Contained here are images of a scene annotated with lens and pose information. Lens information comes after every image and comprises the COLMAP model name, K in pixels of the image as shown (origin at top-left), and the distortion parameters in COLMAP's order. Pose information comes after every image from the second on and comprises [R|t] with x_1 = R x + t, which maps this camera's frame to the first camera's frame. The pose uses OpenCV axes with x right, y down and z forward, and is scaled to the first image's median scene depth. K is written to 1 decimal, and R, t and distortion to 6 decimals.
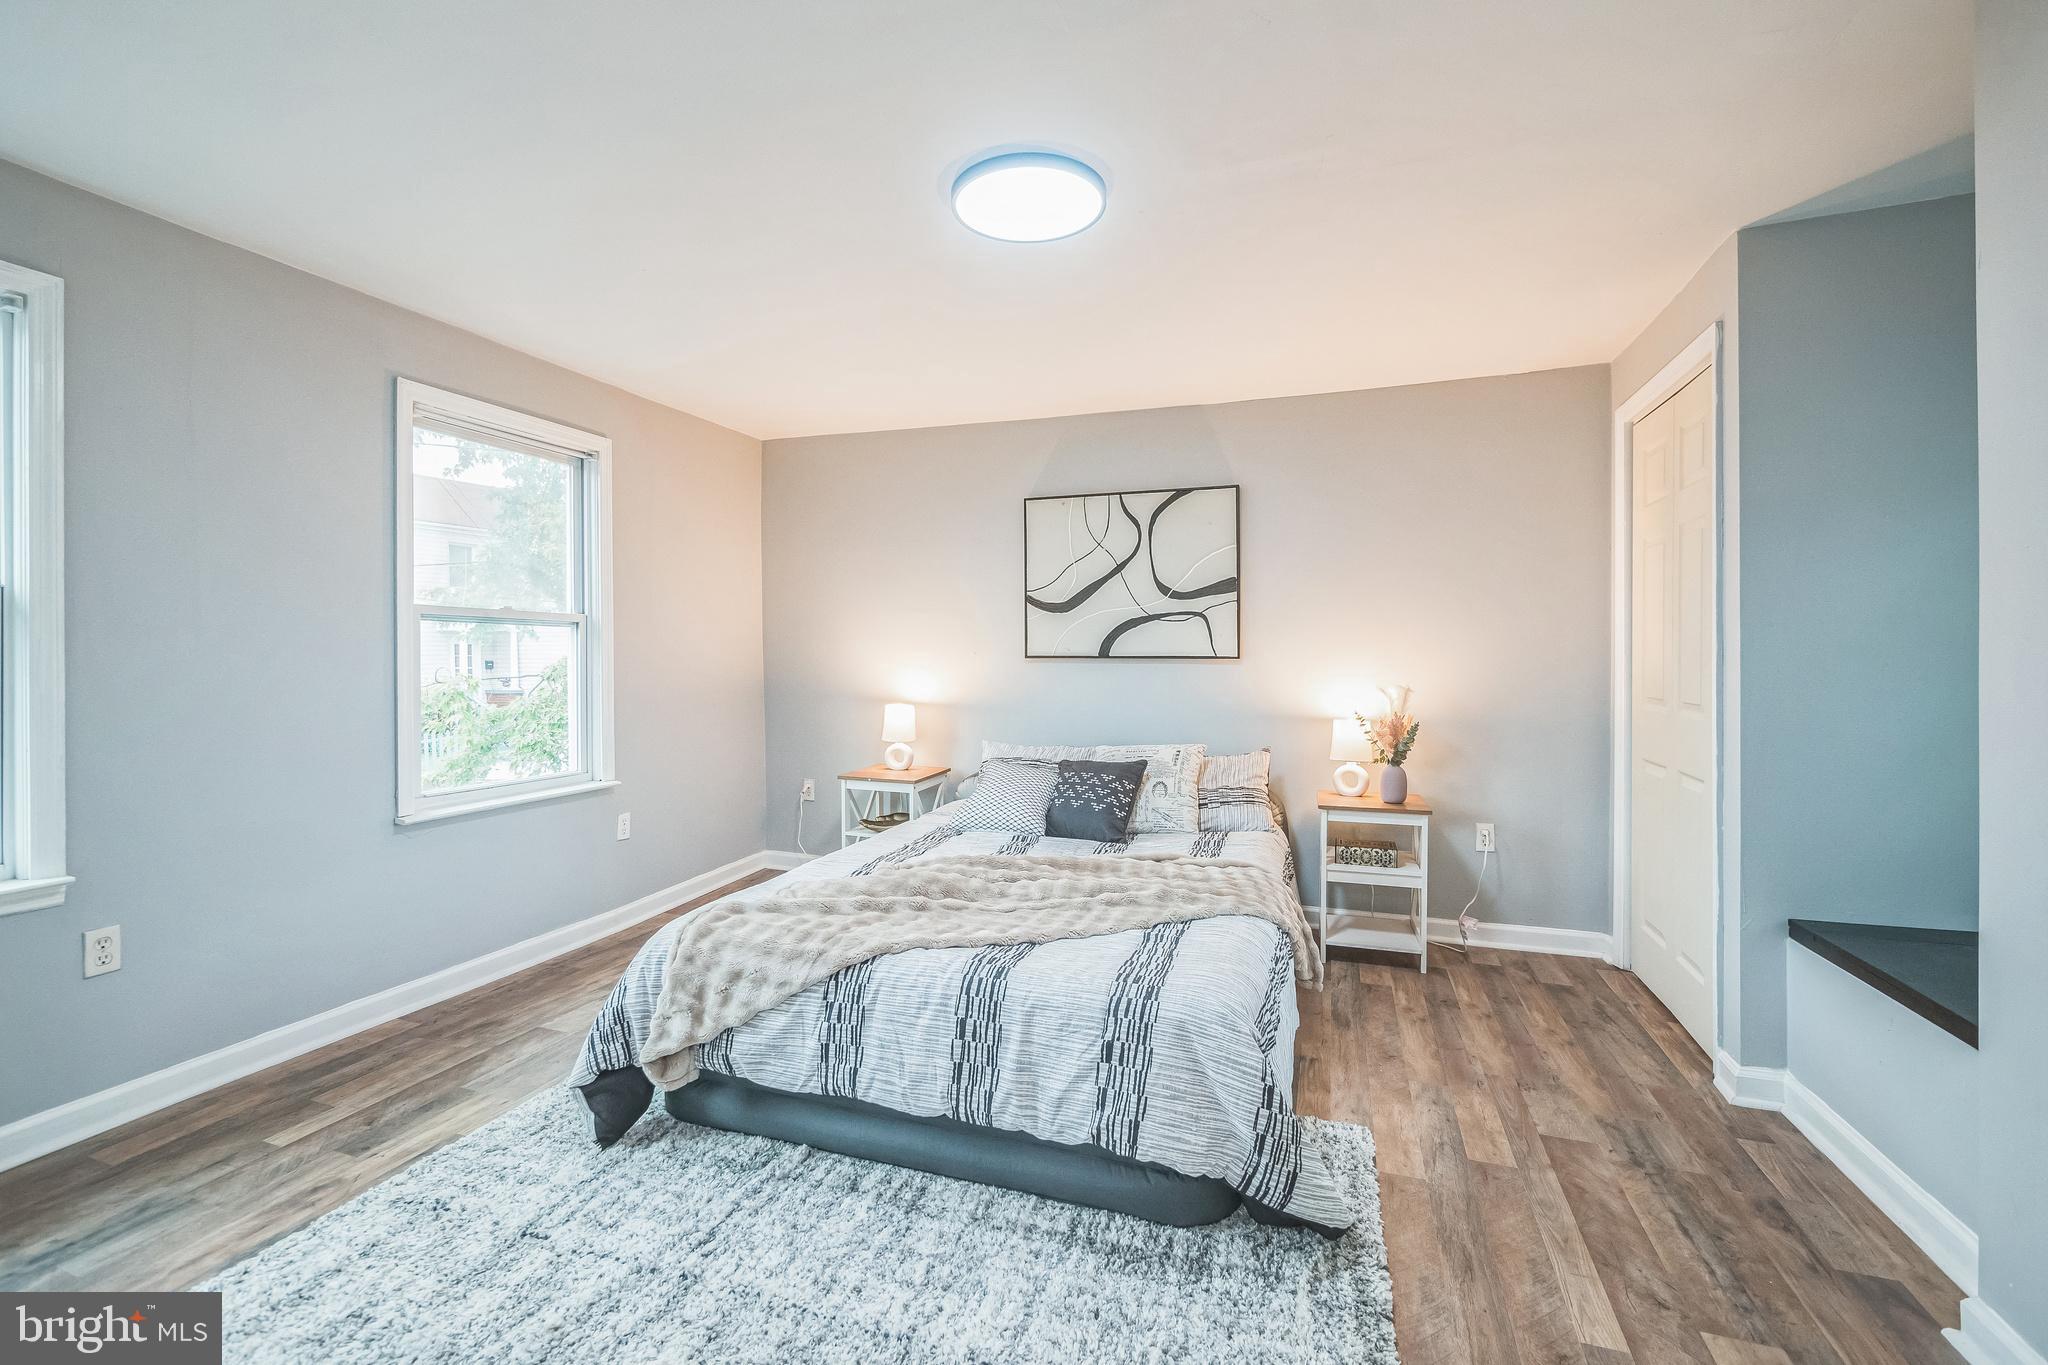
lens RADIAL K [[872.6, 0, 1025.2], [0, 872.6, 673.4], [0, 0, 1]] dist [-0.006359, -0.000374]
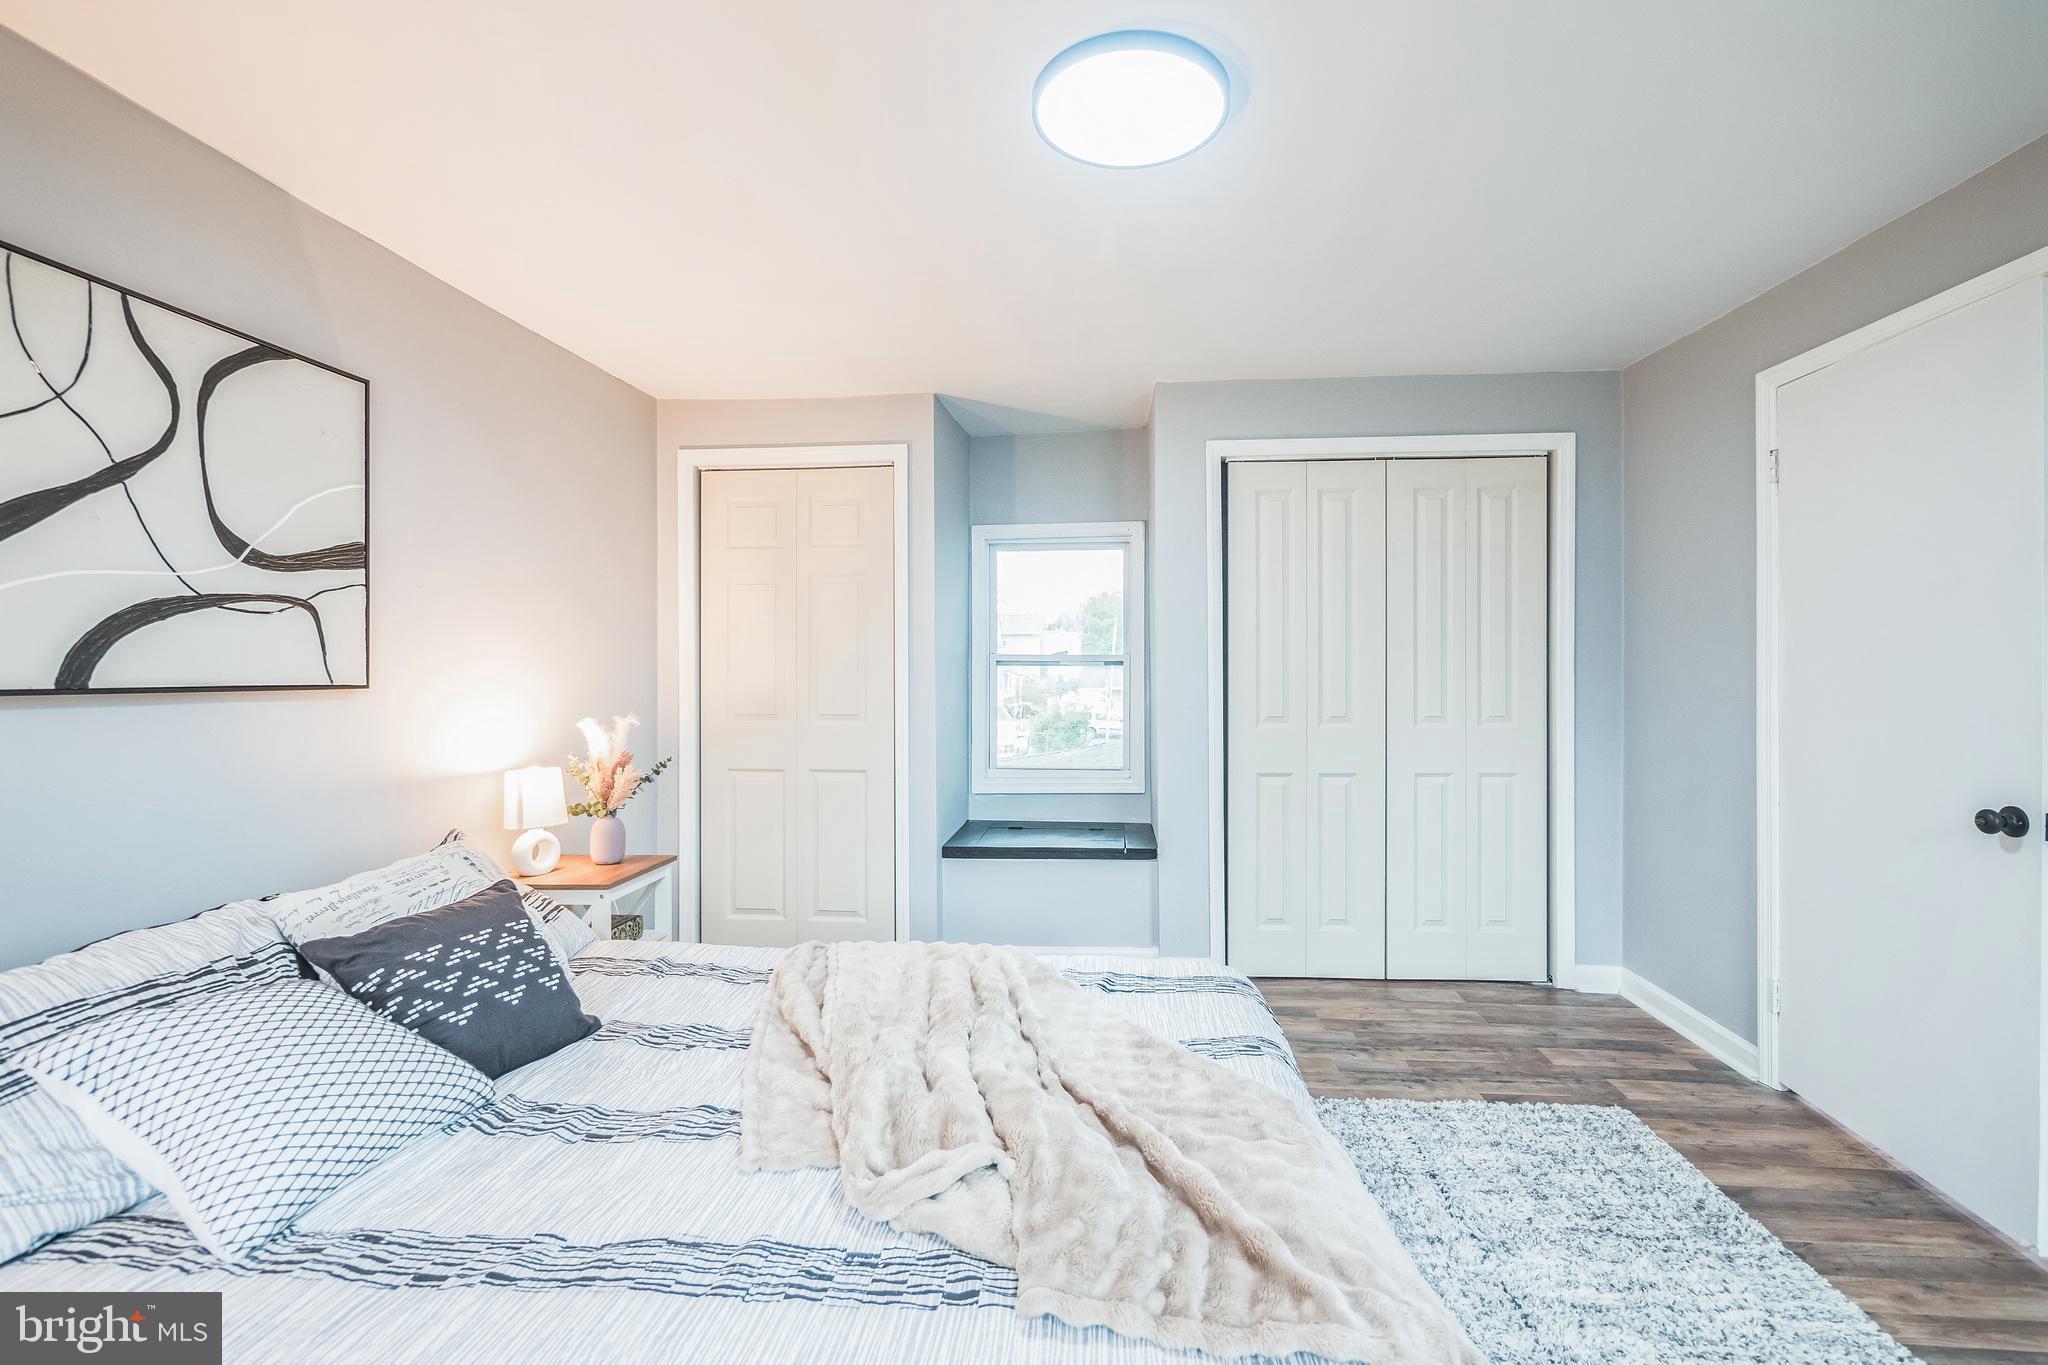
lens RADIAL K [[872.6, 0, 1027.2], [0, 872.6, 669.9], [0, 0, 1]] dist [-0.006359, -0.000374]
pose [[-0.229824, -0.002868, 0.973228, -0.389951], [0.011339, 0.999920, 0.005625, -0.026460], [-0.973166, 0.012328, -0.229774, 0.696467]]
